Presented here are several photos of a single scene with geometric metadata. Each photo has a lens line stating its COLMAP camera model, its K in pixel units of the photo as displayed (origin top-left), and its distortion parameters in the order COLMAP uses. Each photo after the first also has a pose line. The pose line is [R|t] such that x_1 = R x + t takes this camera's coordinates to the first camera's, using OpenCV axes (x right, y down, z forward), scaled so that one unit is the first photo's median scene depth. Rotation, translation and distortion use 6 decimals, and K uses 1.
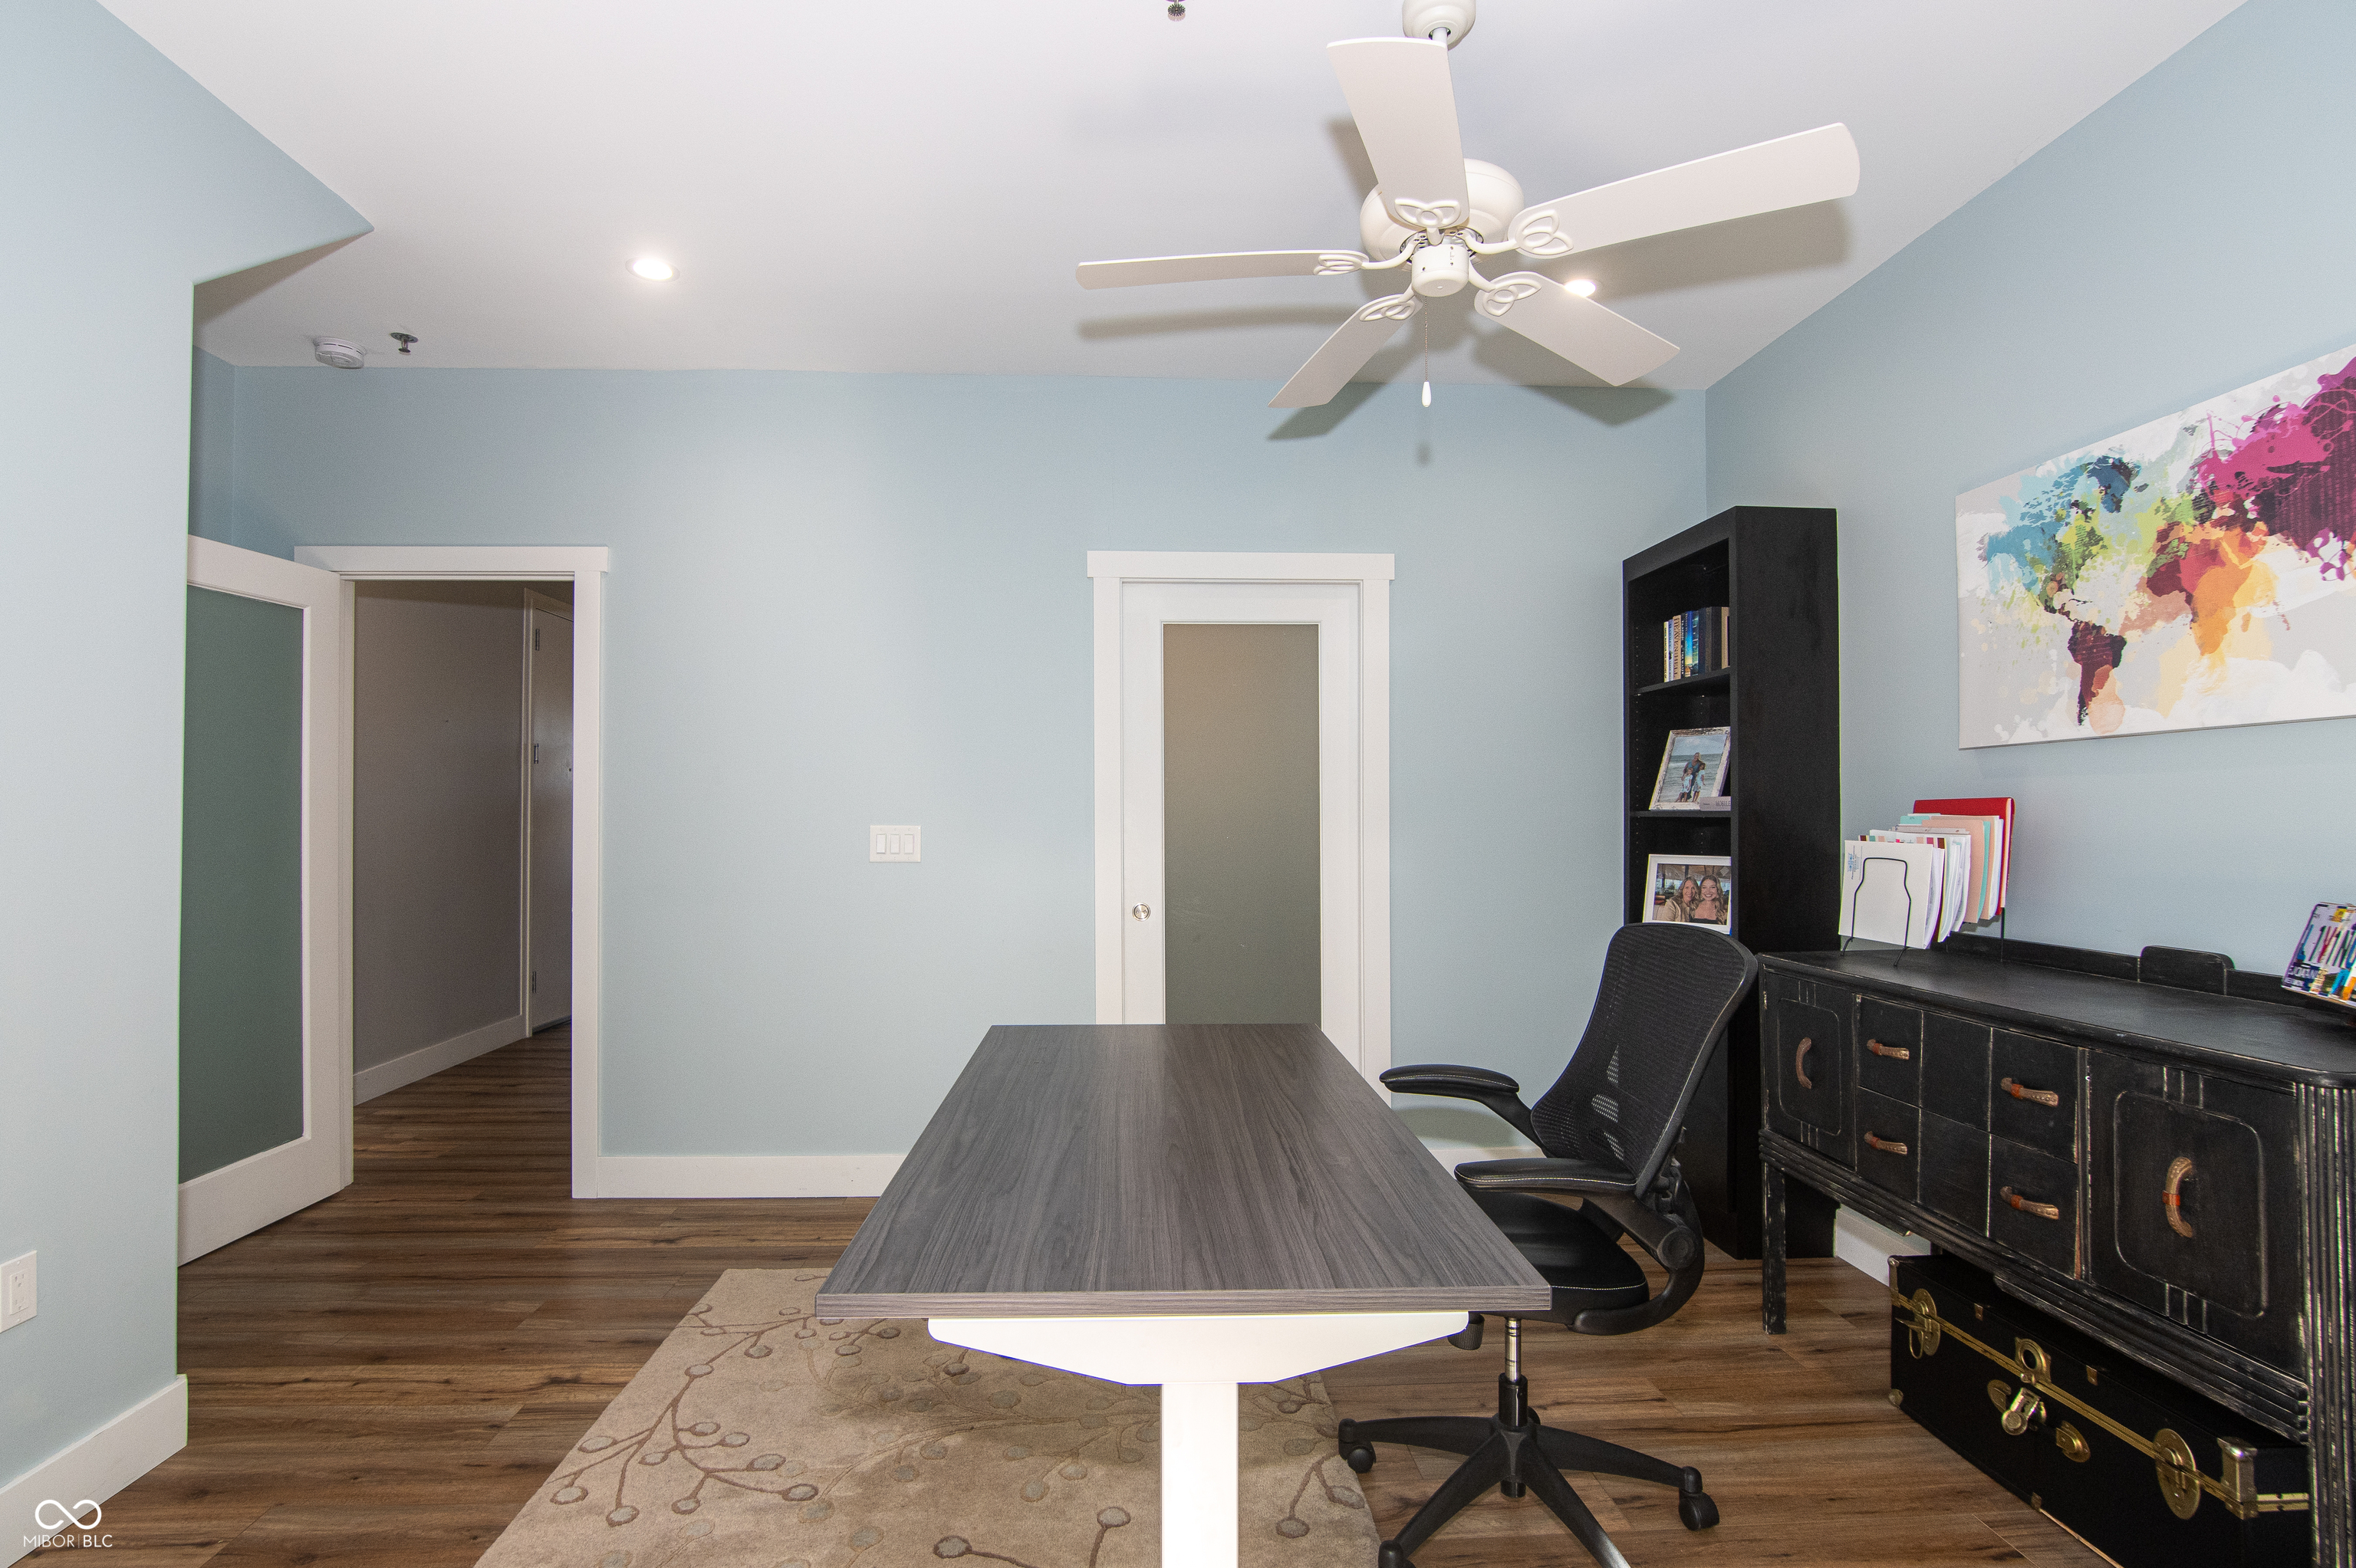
lens RADIAL K [[1234.4, 0, 1175.0], [0, 1234.4, 794.2], [0, 0, 1]] dist [-0.000088, 0.000096]
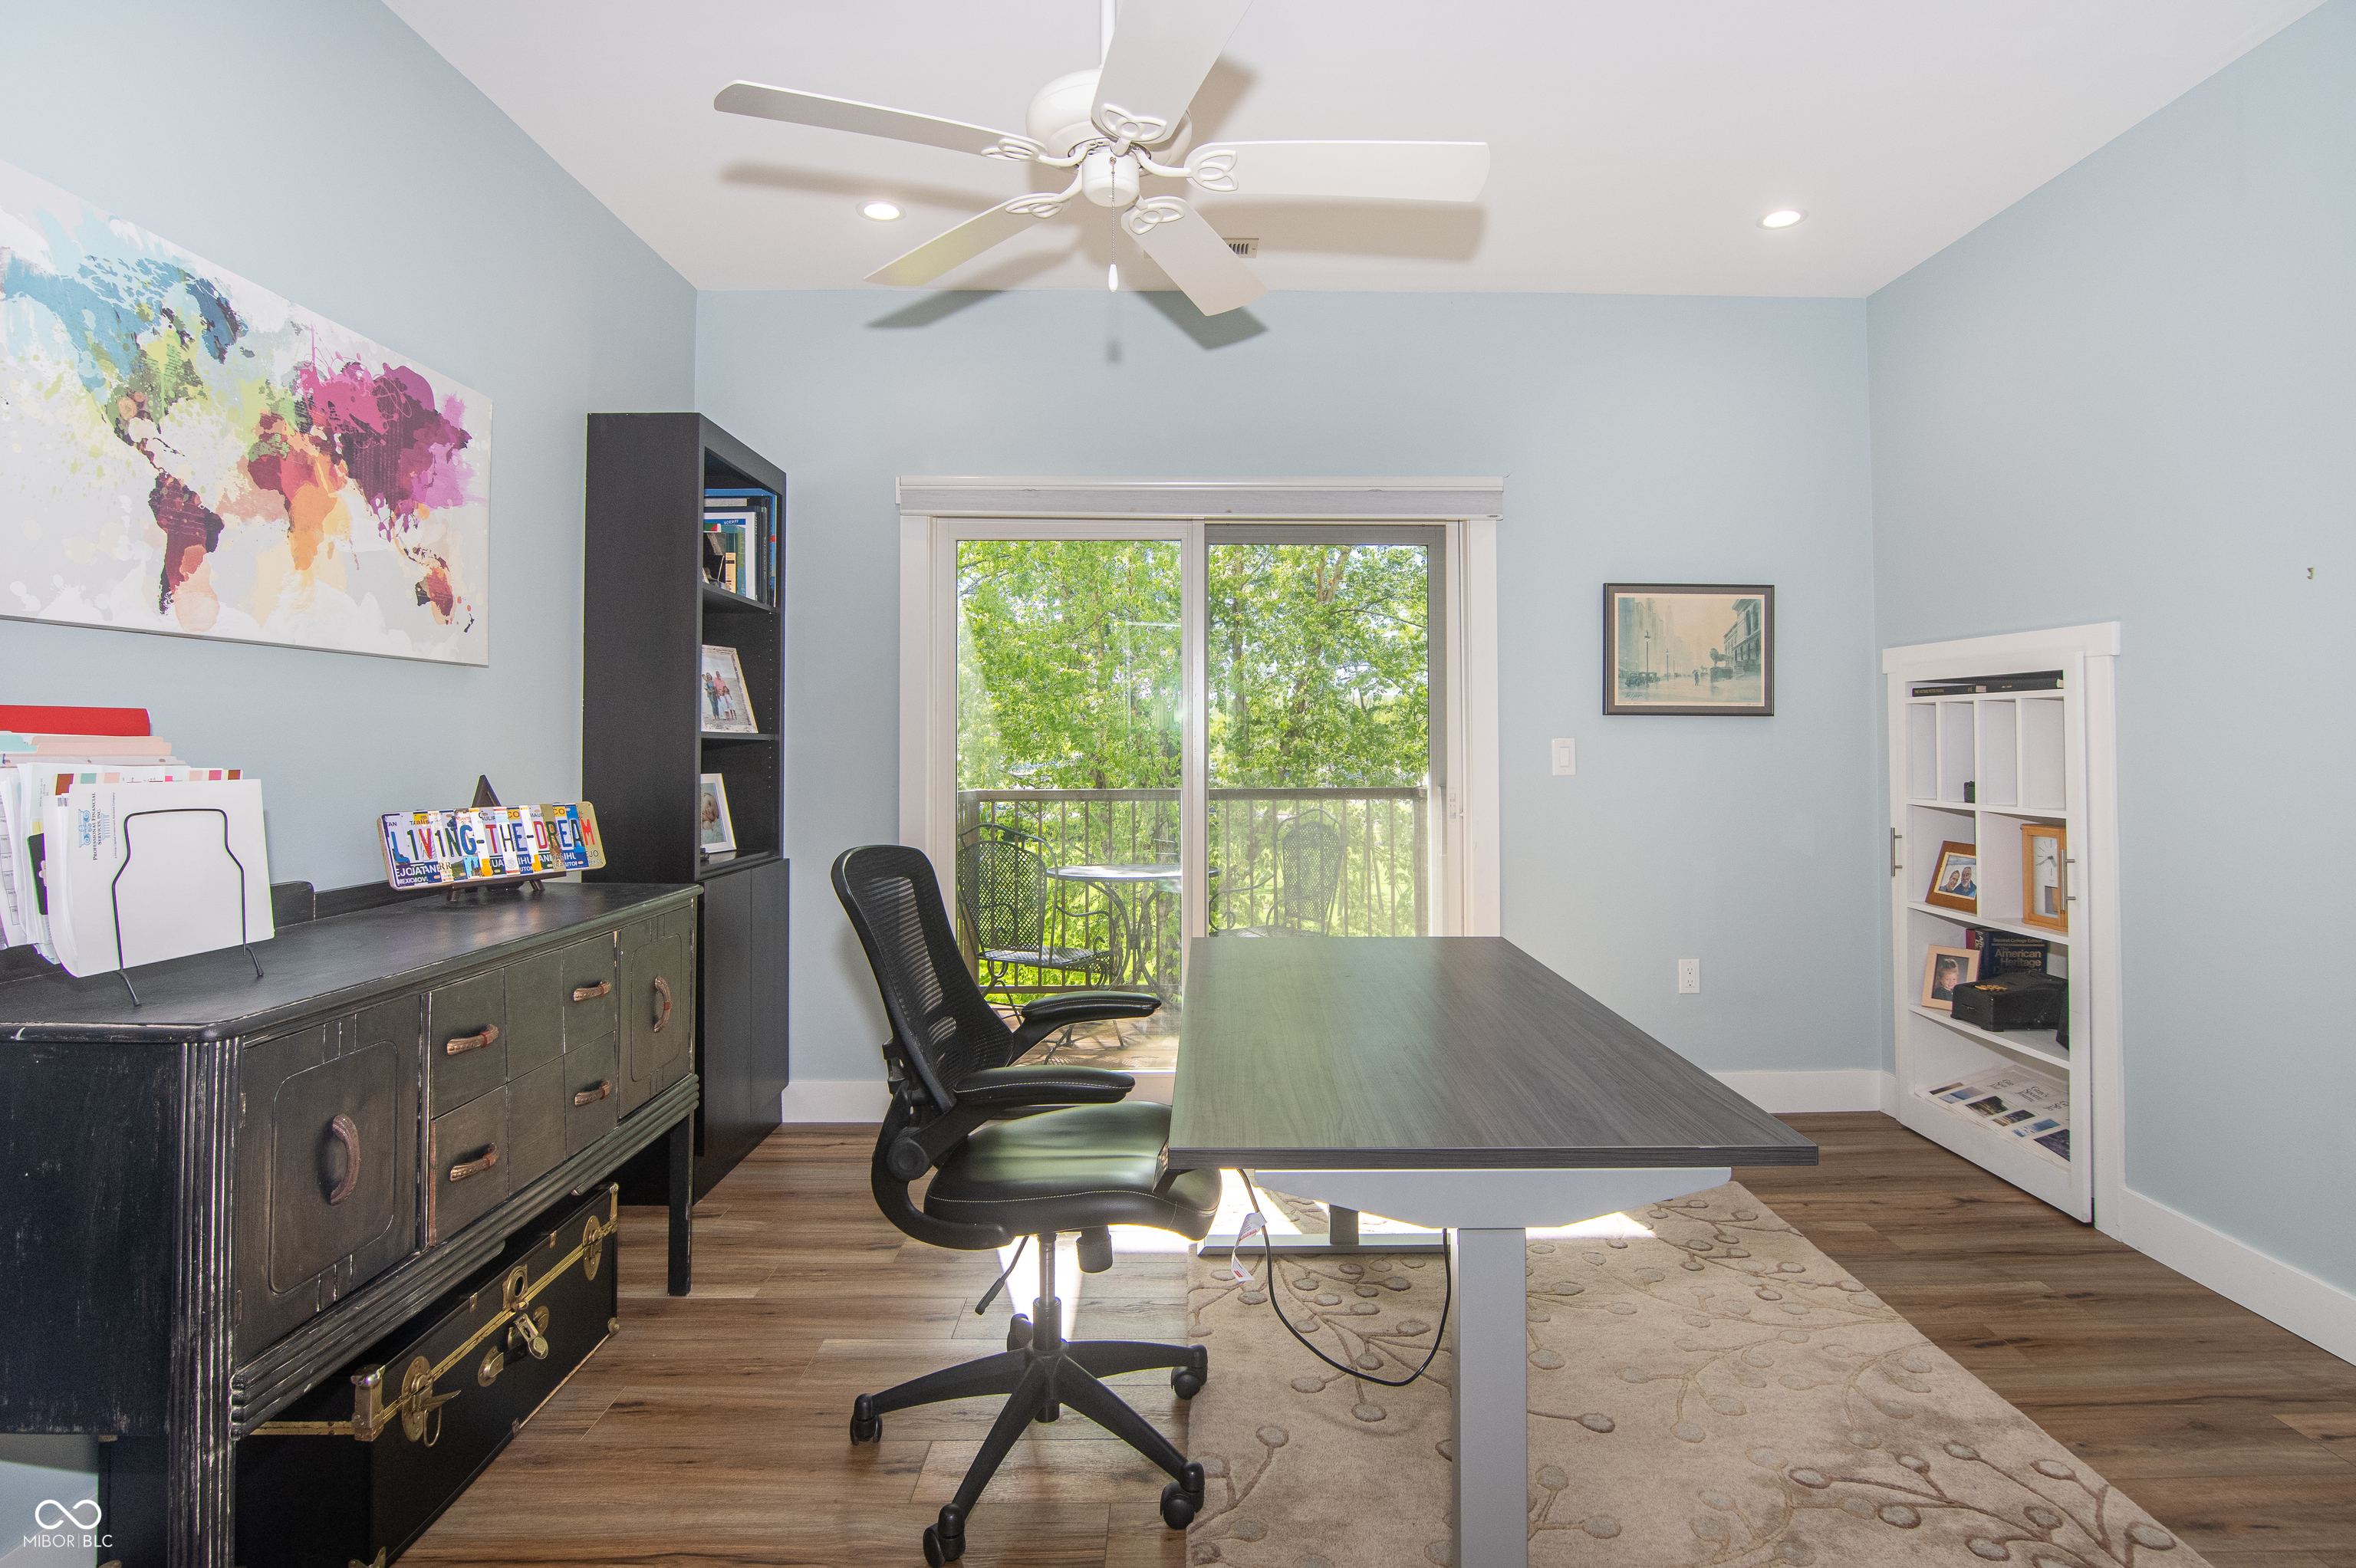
lens RADIAL K [[1234.4, 0, 1198.4], [0, 1234.4, 730.5], [0, 0, 1]] dist [-0.000088, 0.000096]
pose [[-0.998723, 0.009361, 0.049650, 0.085848], [0.008007, 0.999592, -0.027406, 0.040433], [-0.049887, -0.026974, -0.998391, 1.782383]]
